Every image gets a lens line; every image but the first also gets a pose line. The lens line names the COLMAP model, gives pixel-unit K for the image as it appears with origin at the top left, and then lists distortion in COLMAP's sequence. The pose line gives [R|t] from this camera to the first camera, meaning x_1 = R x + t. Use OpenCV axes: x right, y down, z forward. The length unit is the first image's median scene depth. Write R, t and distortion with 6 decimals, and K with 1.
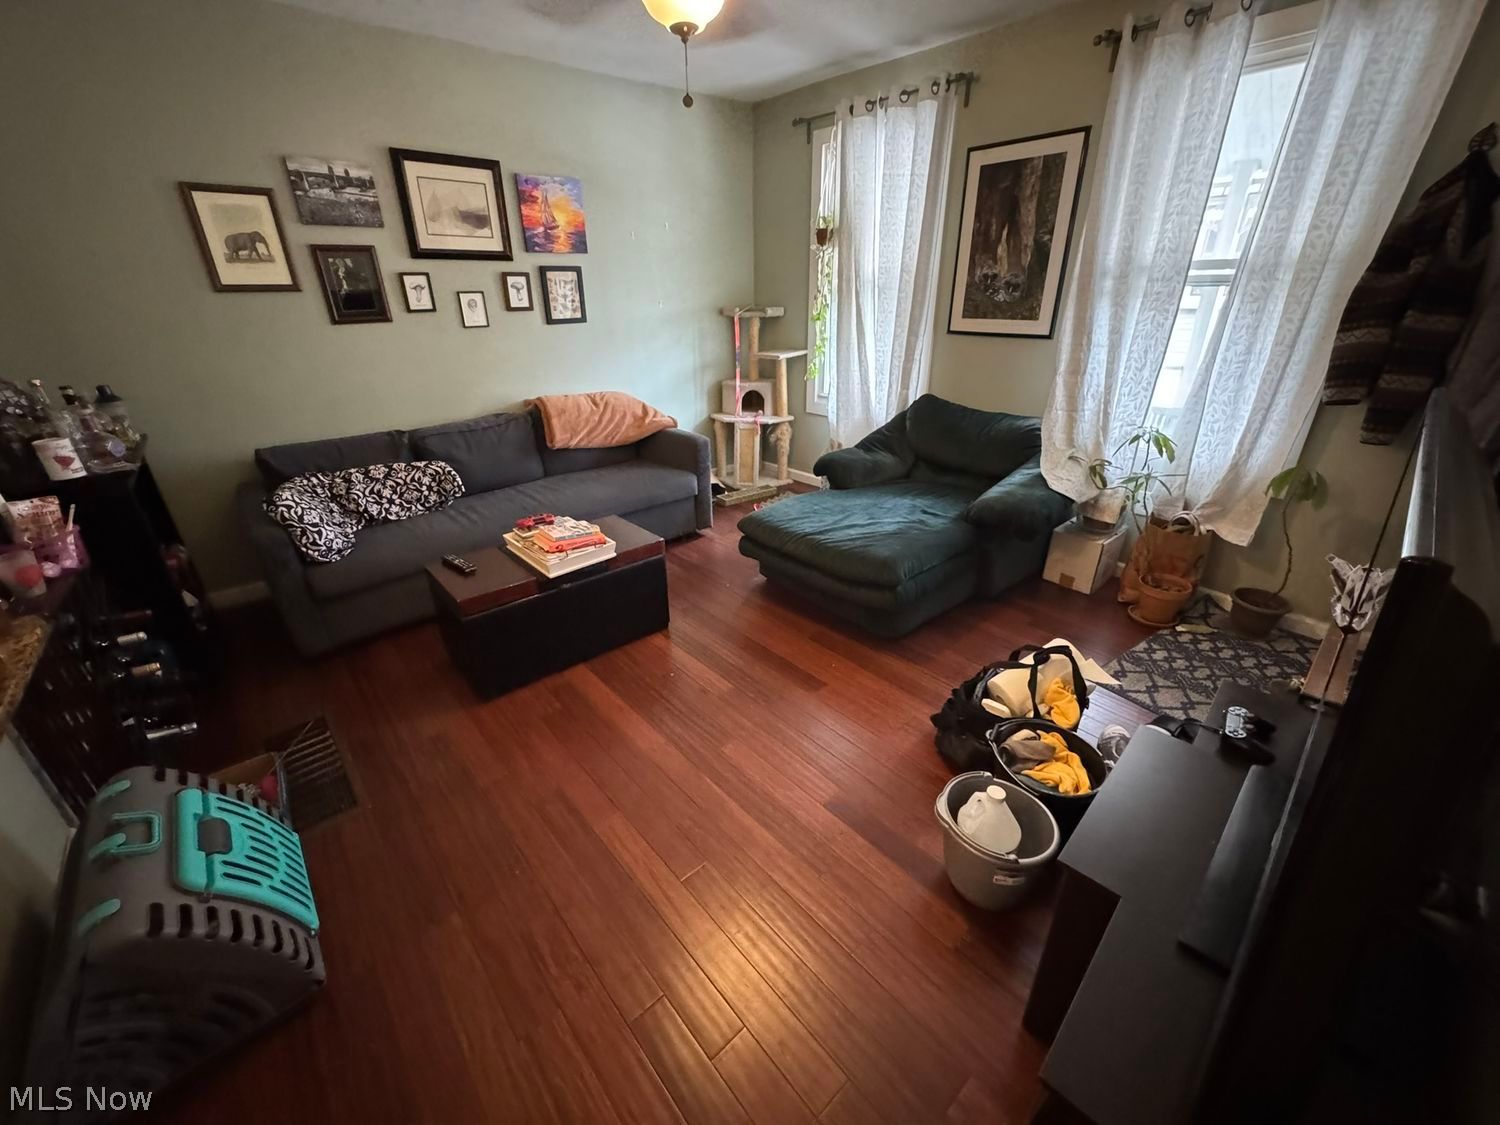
lens RADIAL K [[603.2, 0, 743.6], [0, 603.2, 562.3], [0, 0, 1]] dist [0.002079, 0.000024]
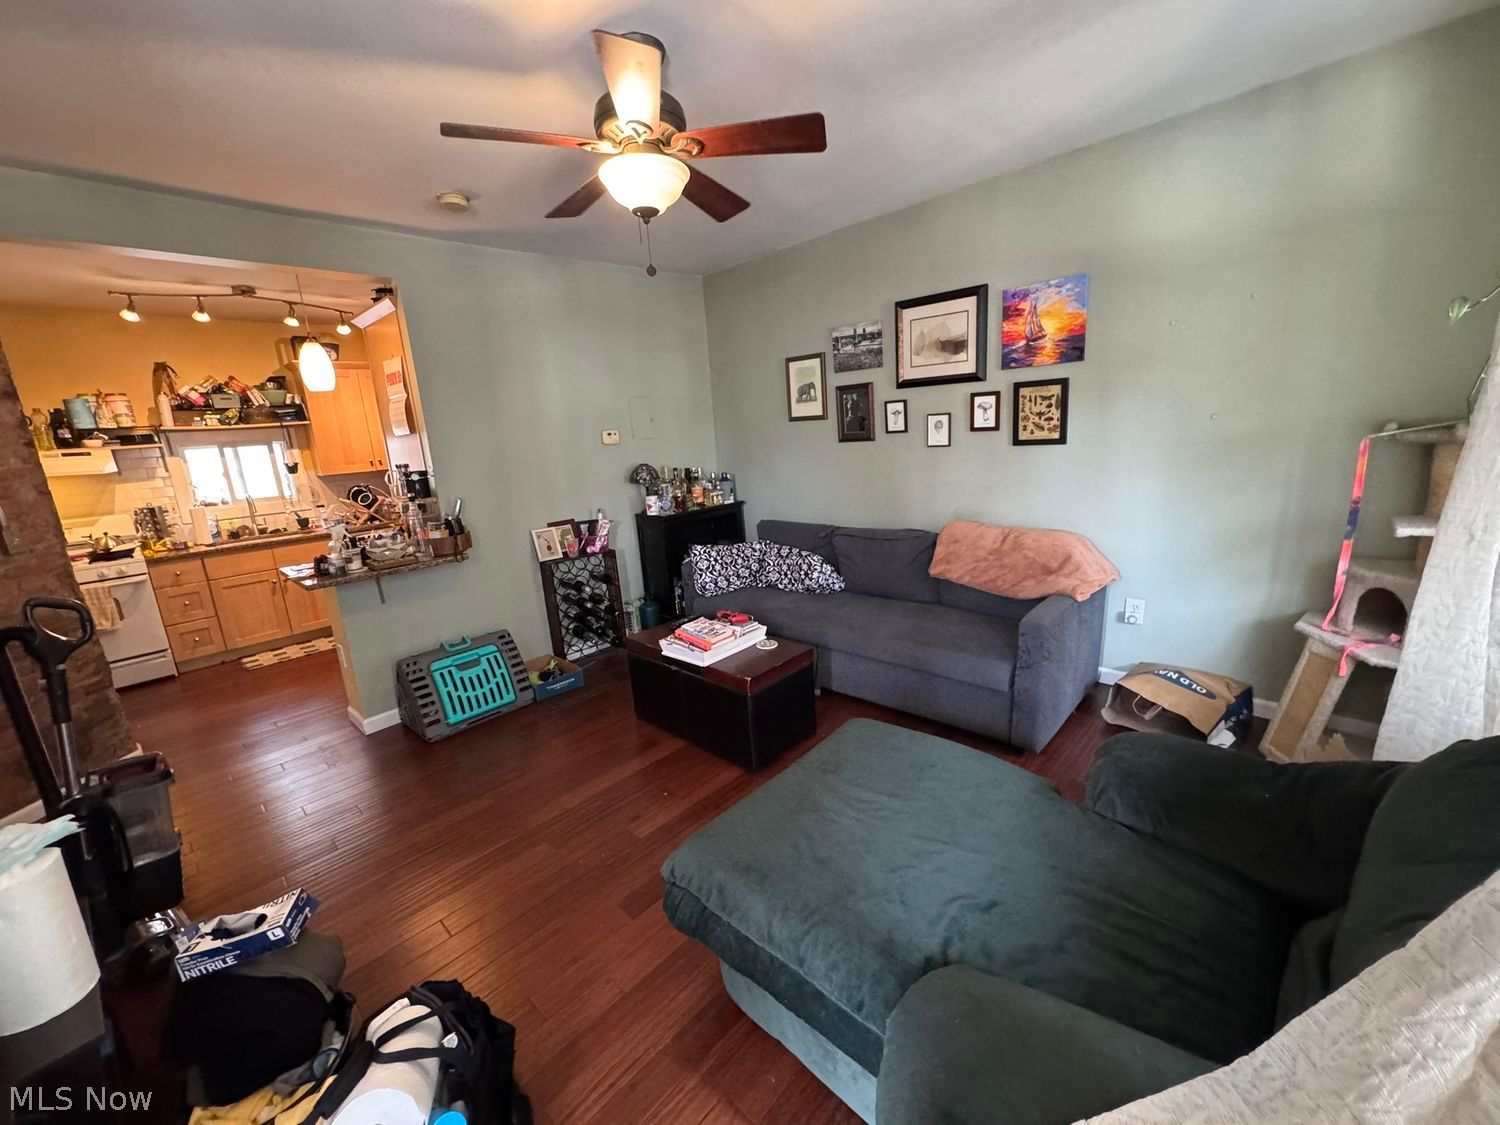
lens RADIAL K [[603.2, 0, 745.1], [0, 603.2, 564.5], [0, 0, 1]] dist [0.002079, 0.000024]
pose [[0.089659, 0.238440, -0.967010, 0.601284], [-0.348102, 0.917189, 0.193880, -0.312758], [0.933159, 0.319235, 0.165235, 0.635451]]
